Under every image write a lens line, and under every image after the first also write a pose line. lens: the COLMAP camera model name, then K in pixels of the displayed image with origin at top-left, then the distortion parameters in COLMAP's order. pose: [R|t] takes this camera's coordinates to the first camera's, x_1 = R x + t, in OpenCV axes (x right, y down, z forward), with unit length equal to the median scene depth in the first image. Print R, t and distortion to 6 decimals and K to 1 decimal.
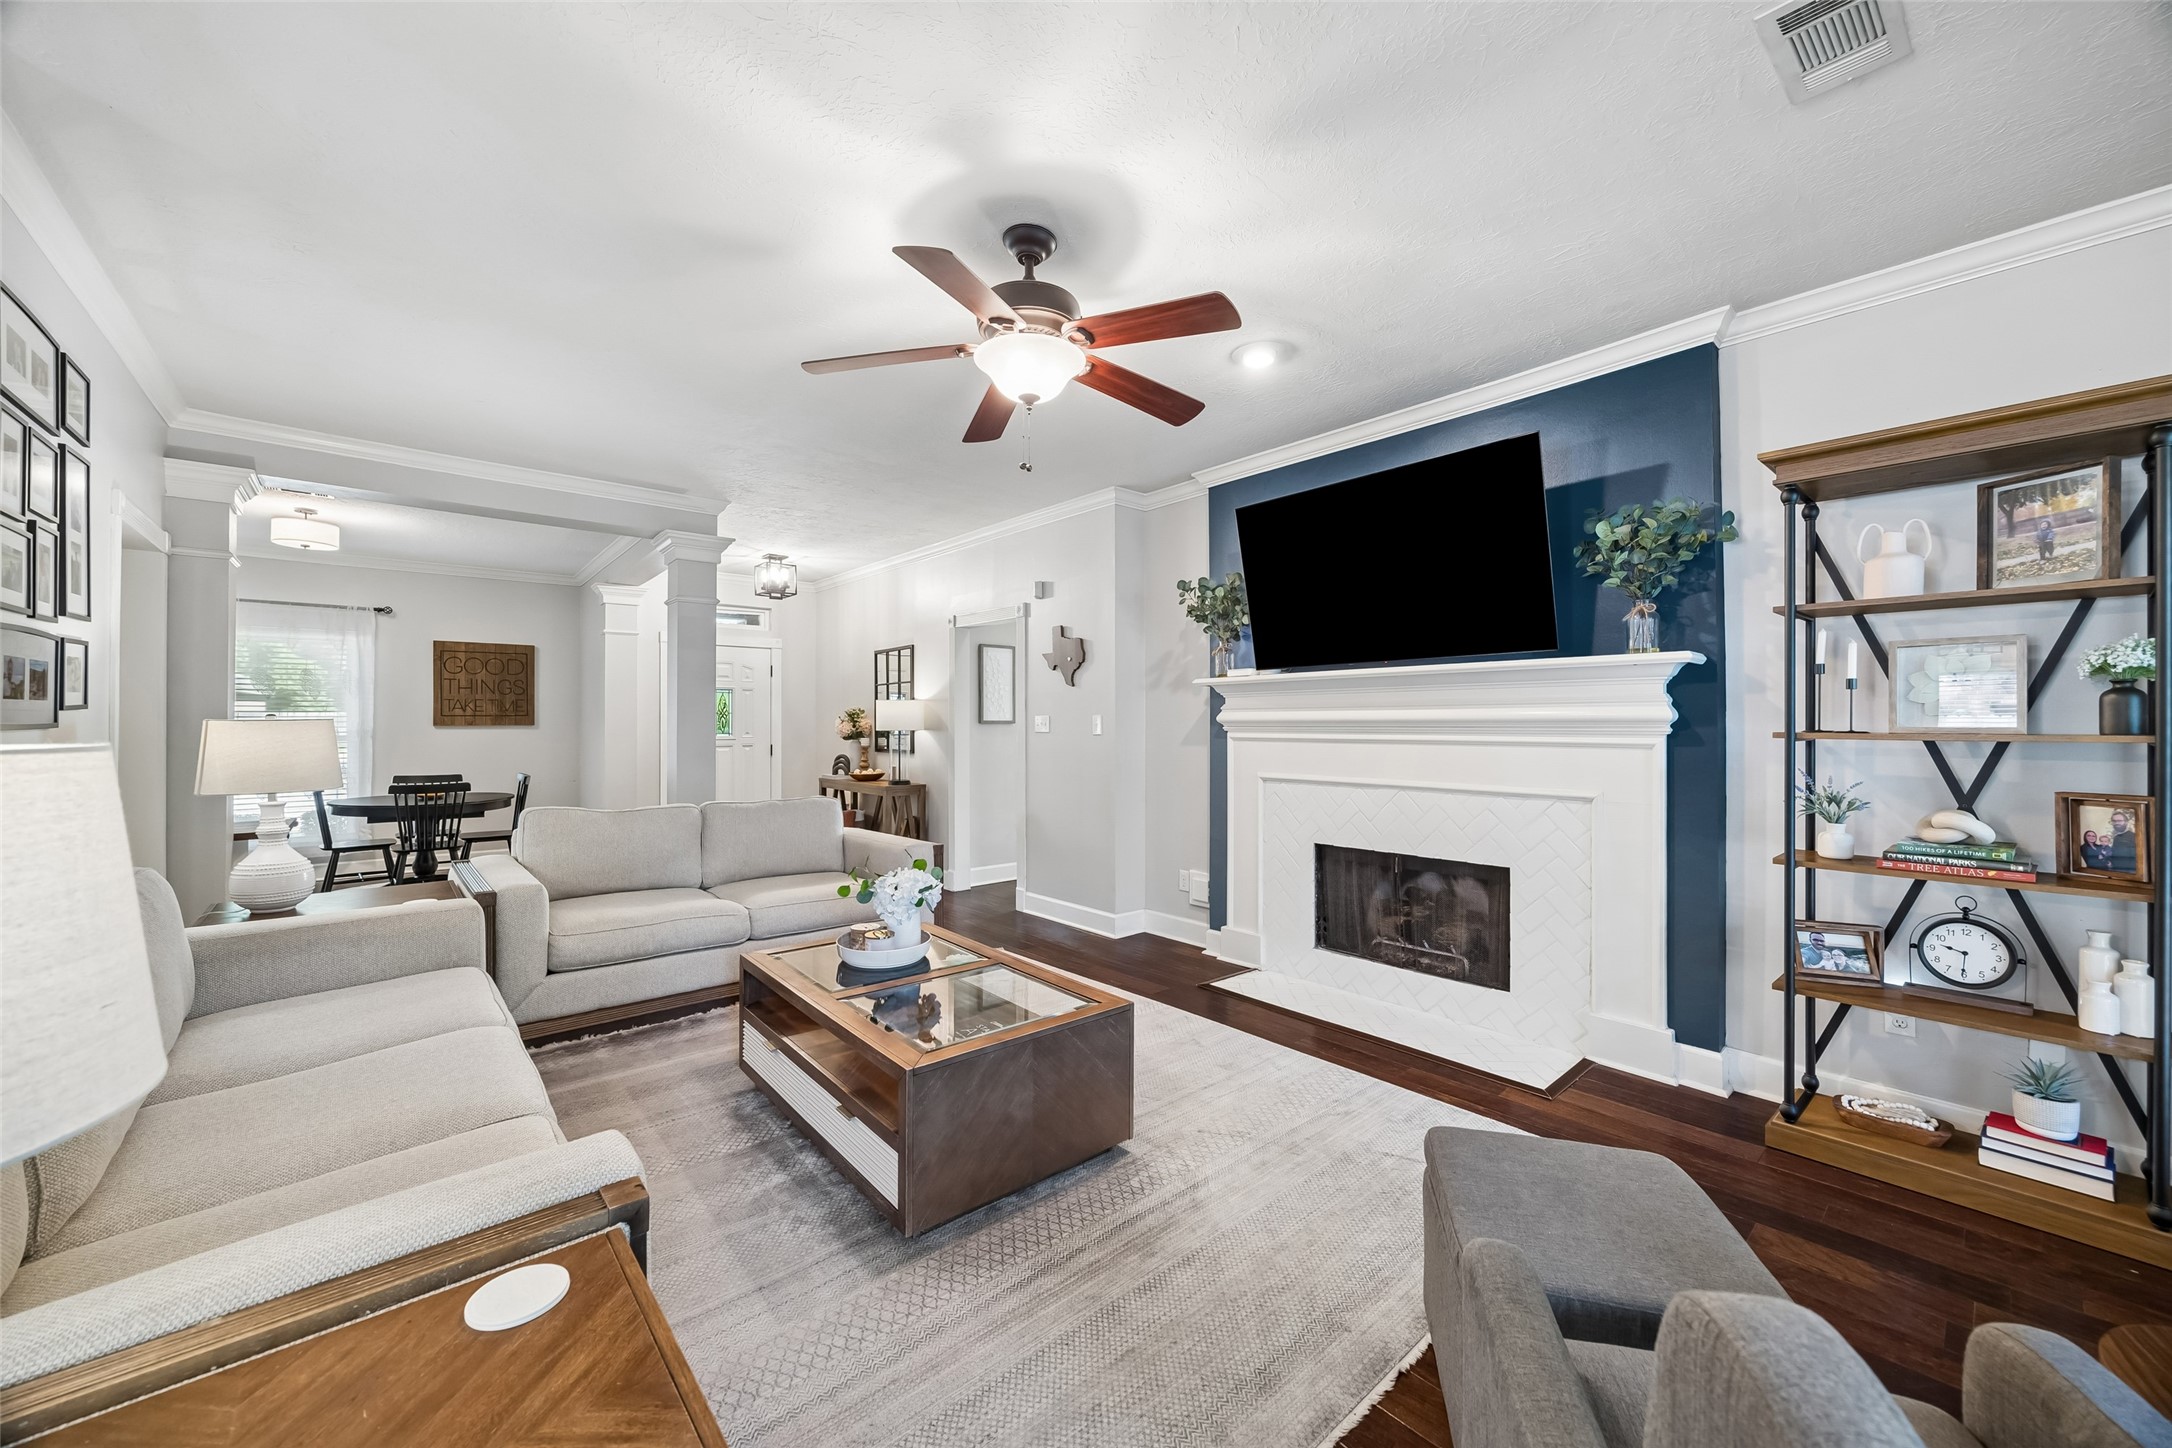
lens RADIAL K [[817.9, 0, 1084.7], [0, 817.9, 721.1], [0, 0, 1]] dist [-0.005660, -0.000012]
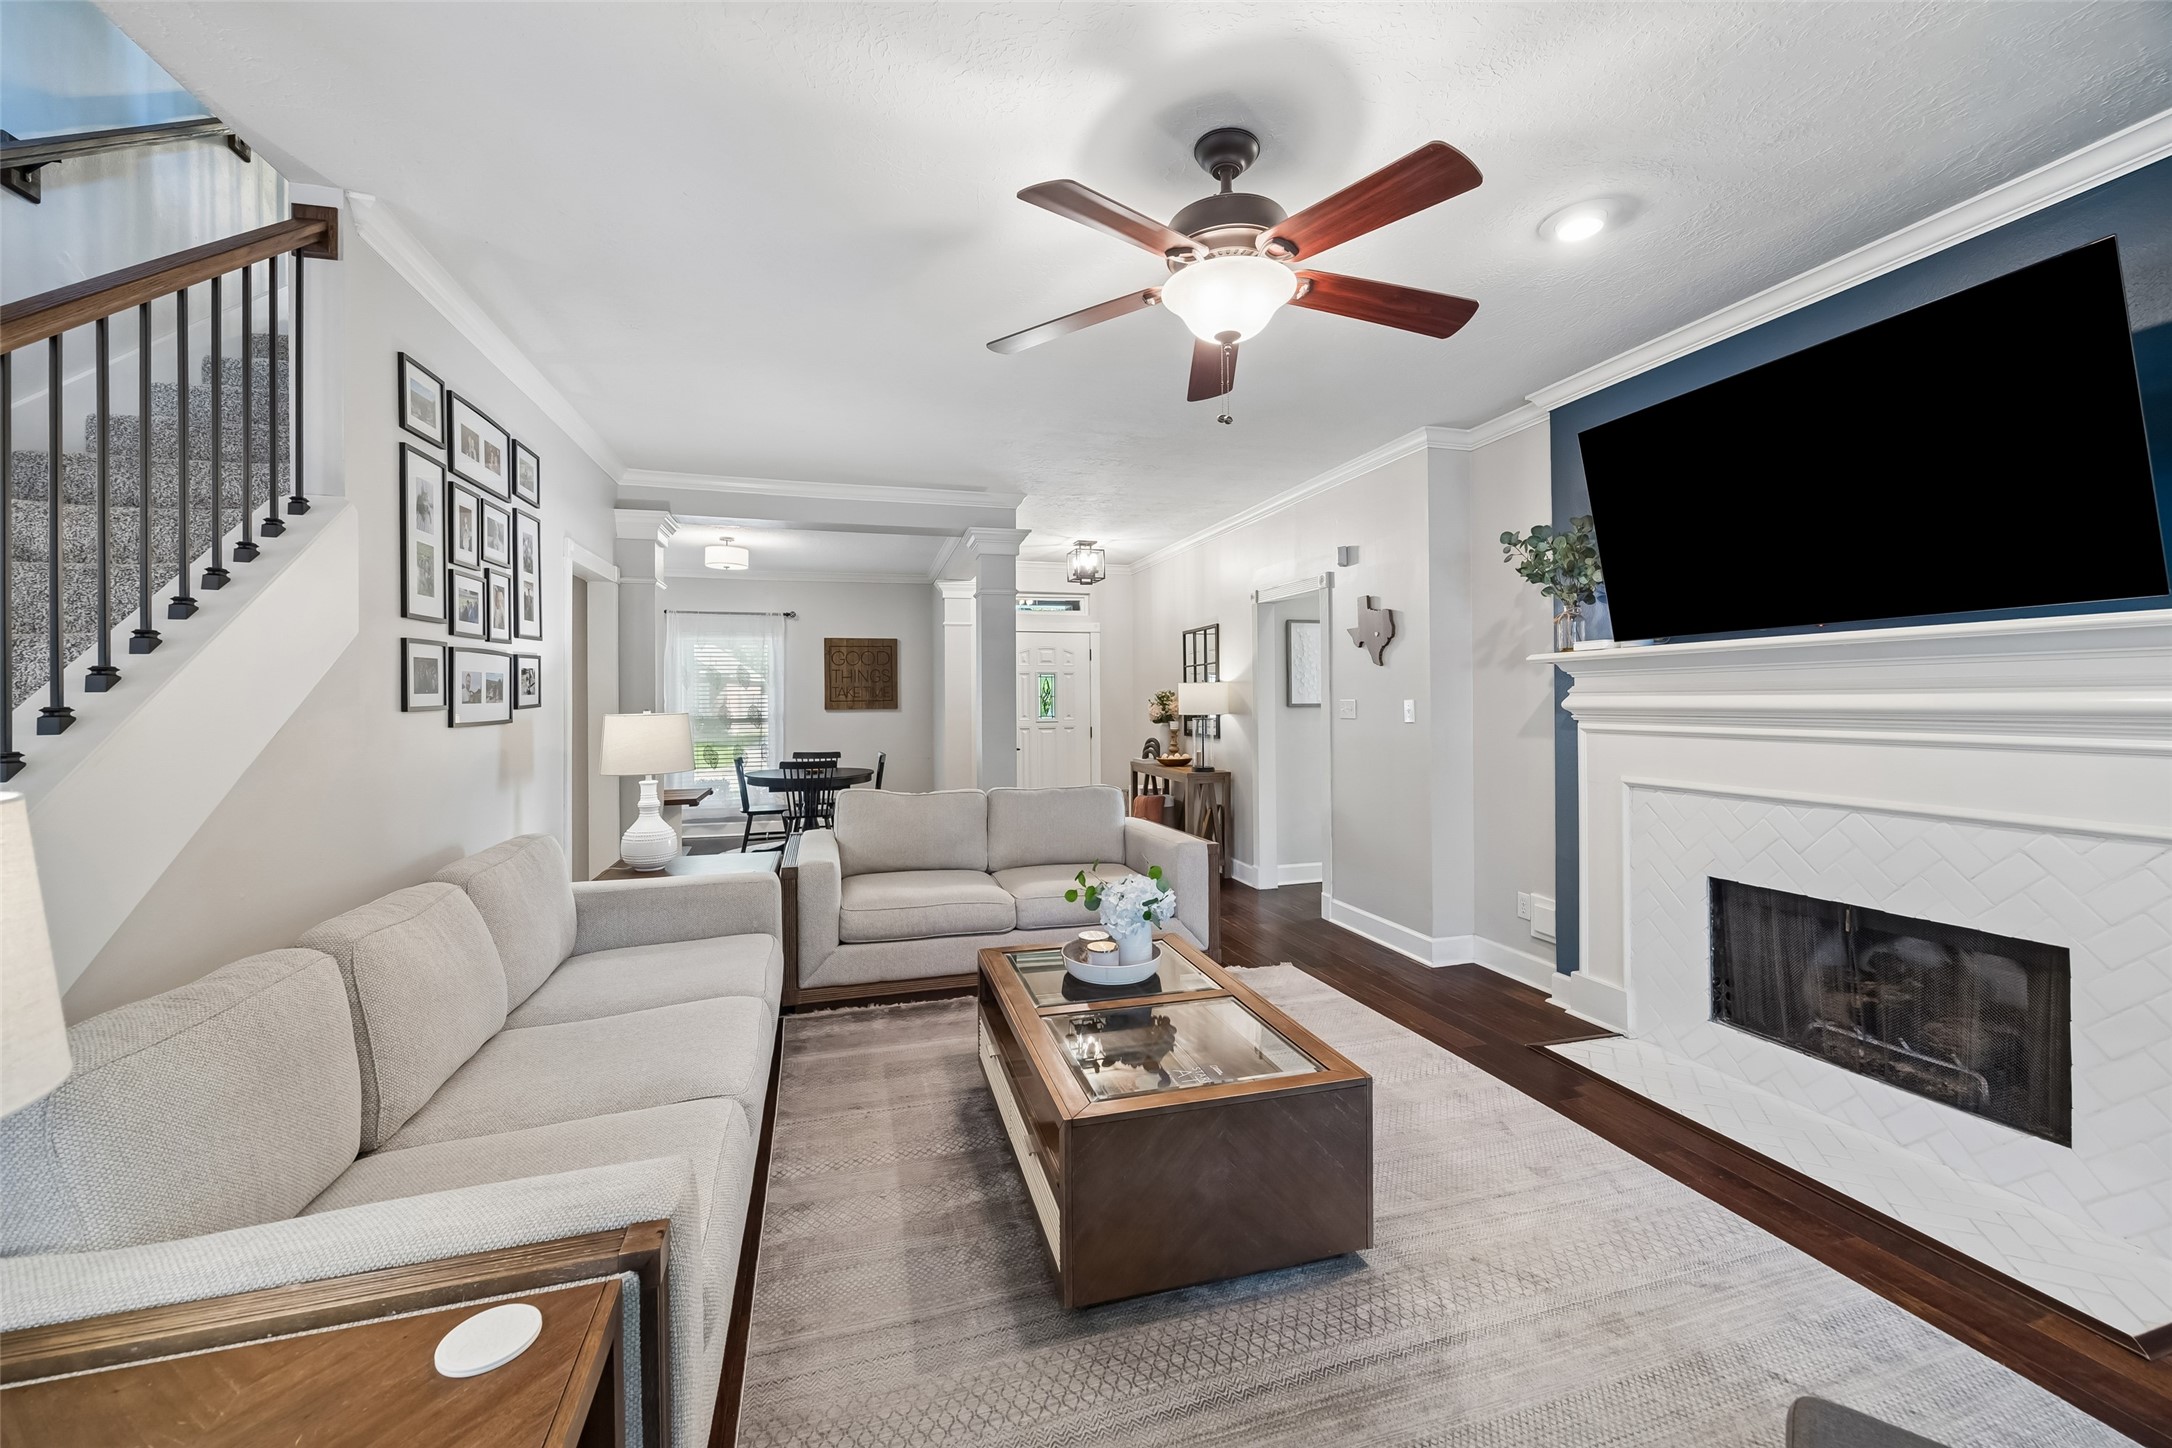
lens RADIAL K [[838.0, 0, 1079.5], [0, 838.0, 696.1], [0, 0, 1]] dist [-0.002717, -0.000022]
pose [[0.907042, -0.008784, -0.420948, 0.105124], [0.008525, 0.999961, -0.002498, -0.016858], [0.420953, -0.001322, 0.907082, 0.105666]]
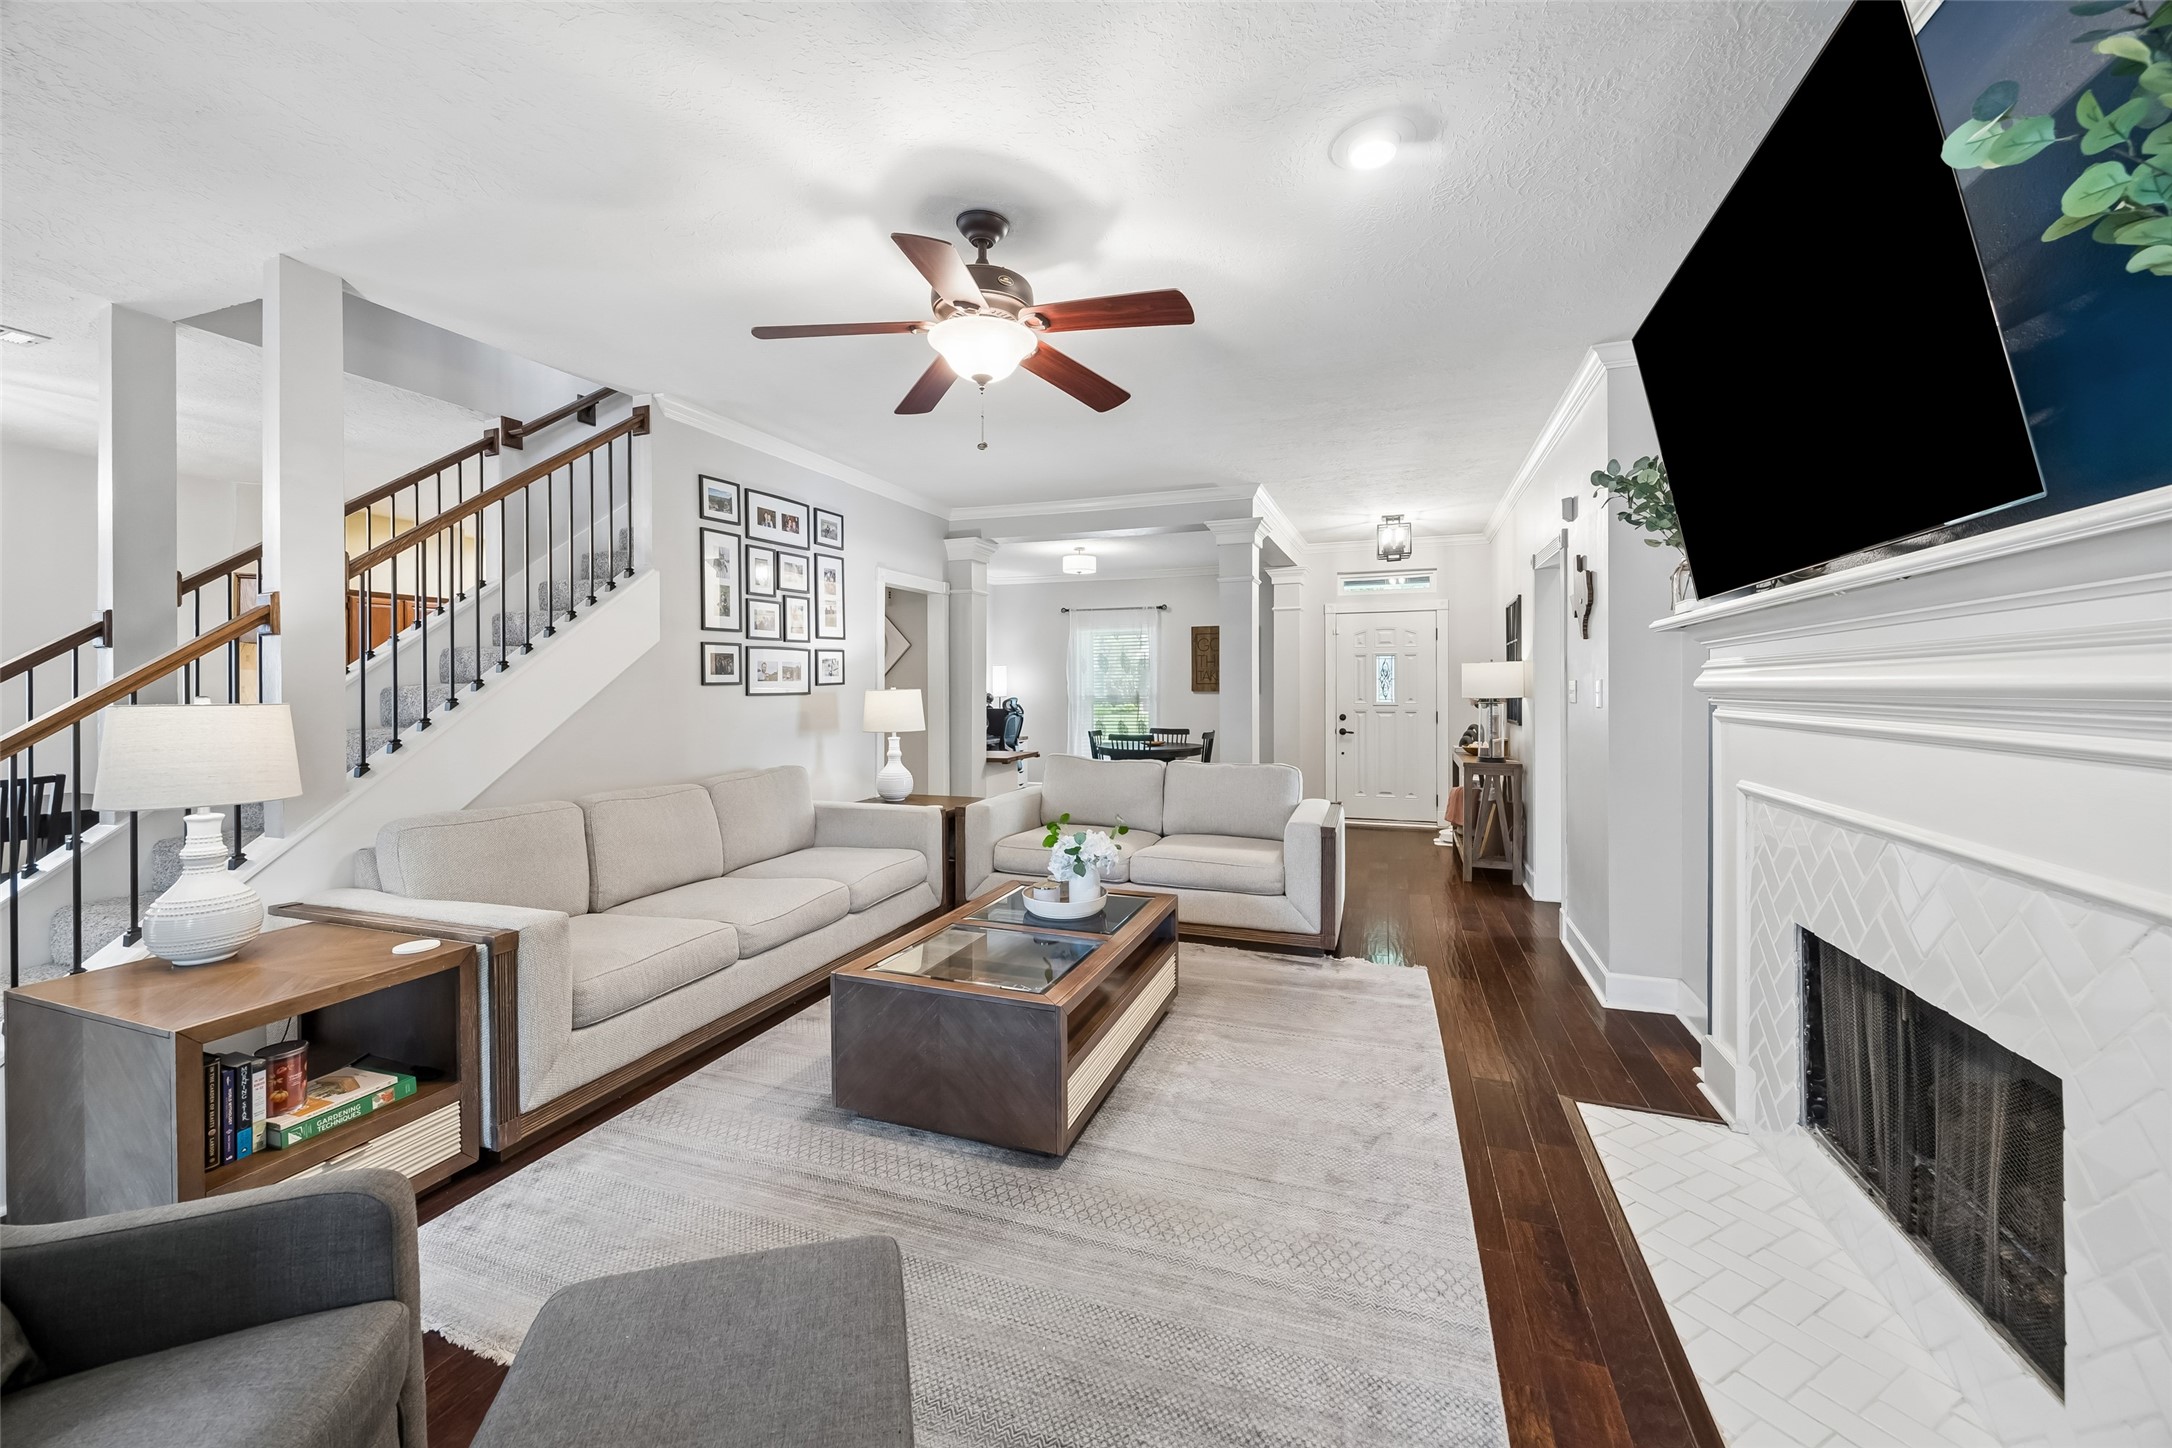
lens RADIAL K [[836.3, 0, 1091.9], [0, 836.3, 685.3], [0, 0, 1]] dist [-0.001410, -0.000085]
pose [[0.489876, -0.004851, -0.871779, 0.629094], [0.005716, 0.999981, -0.002352, -0.003943], [0.871773, -0.003831, 0.489895, 0.414787]]
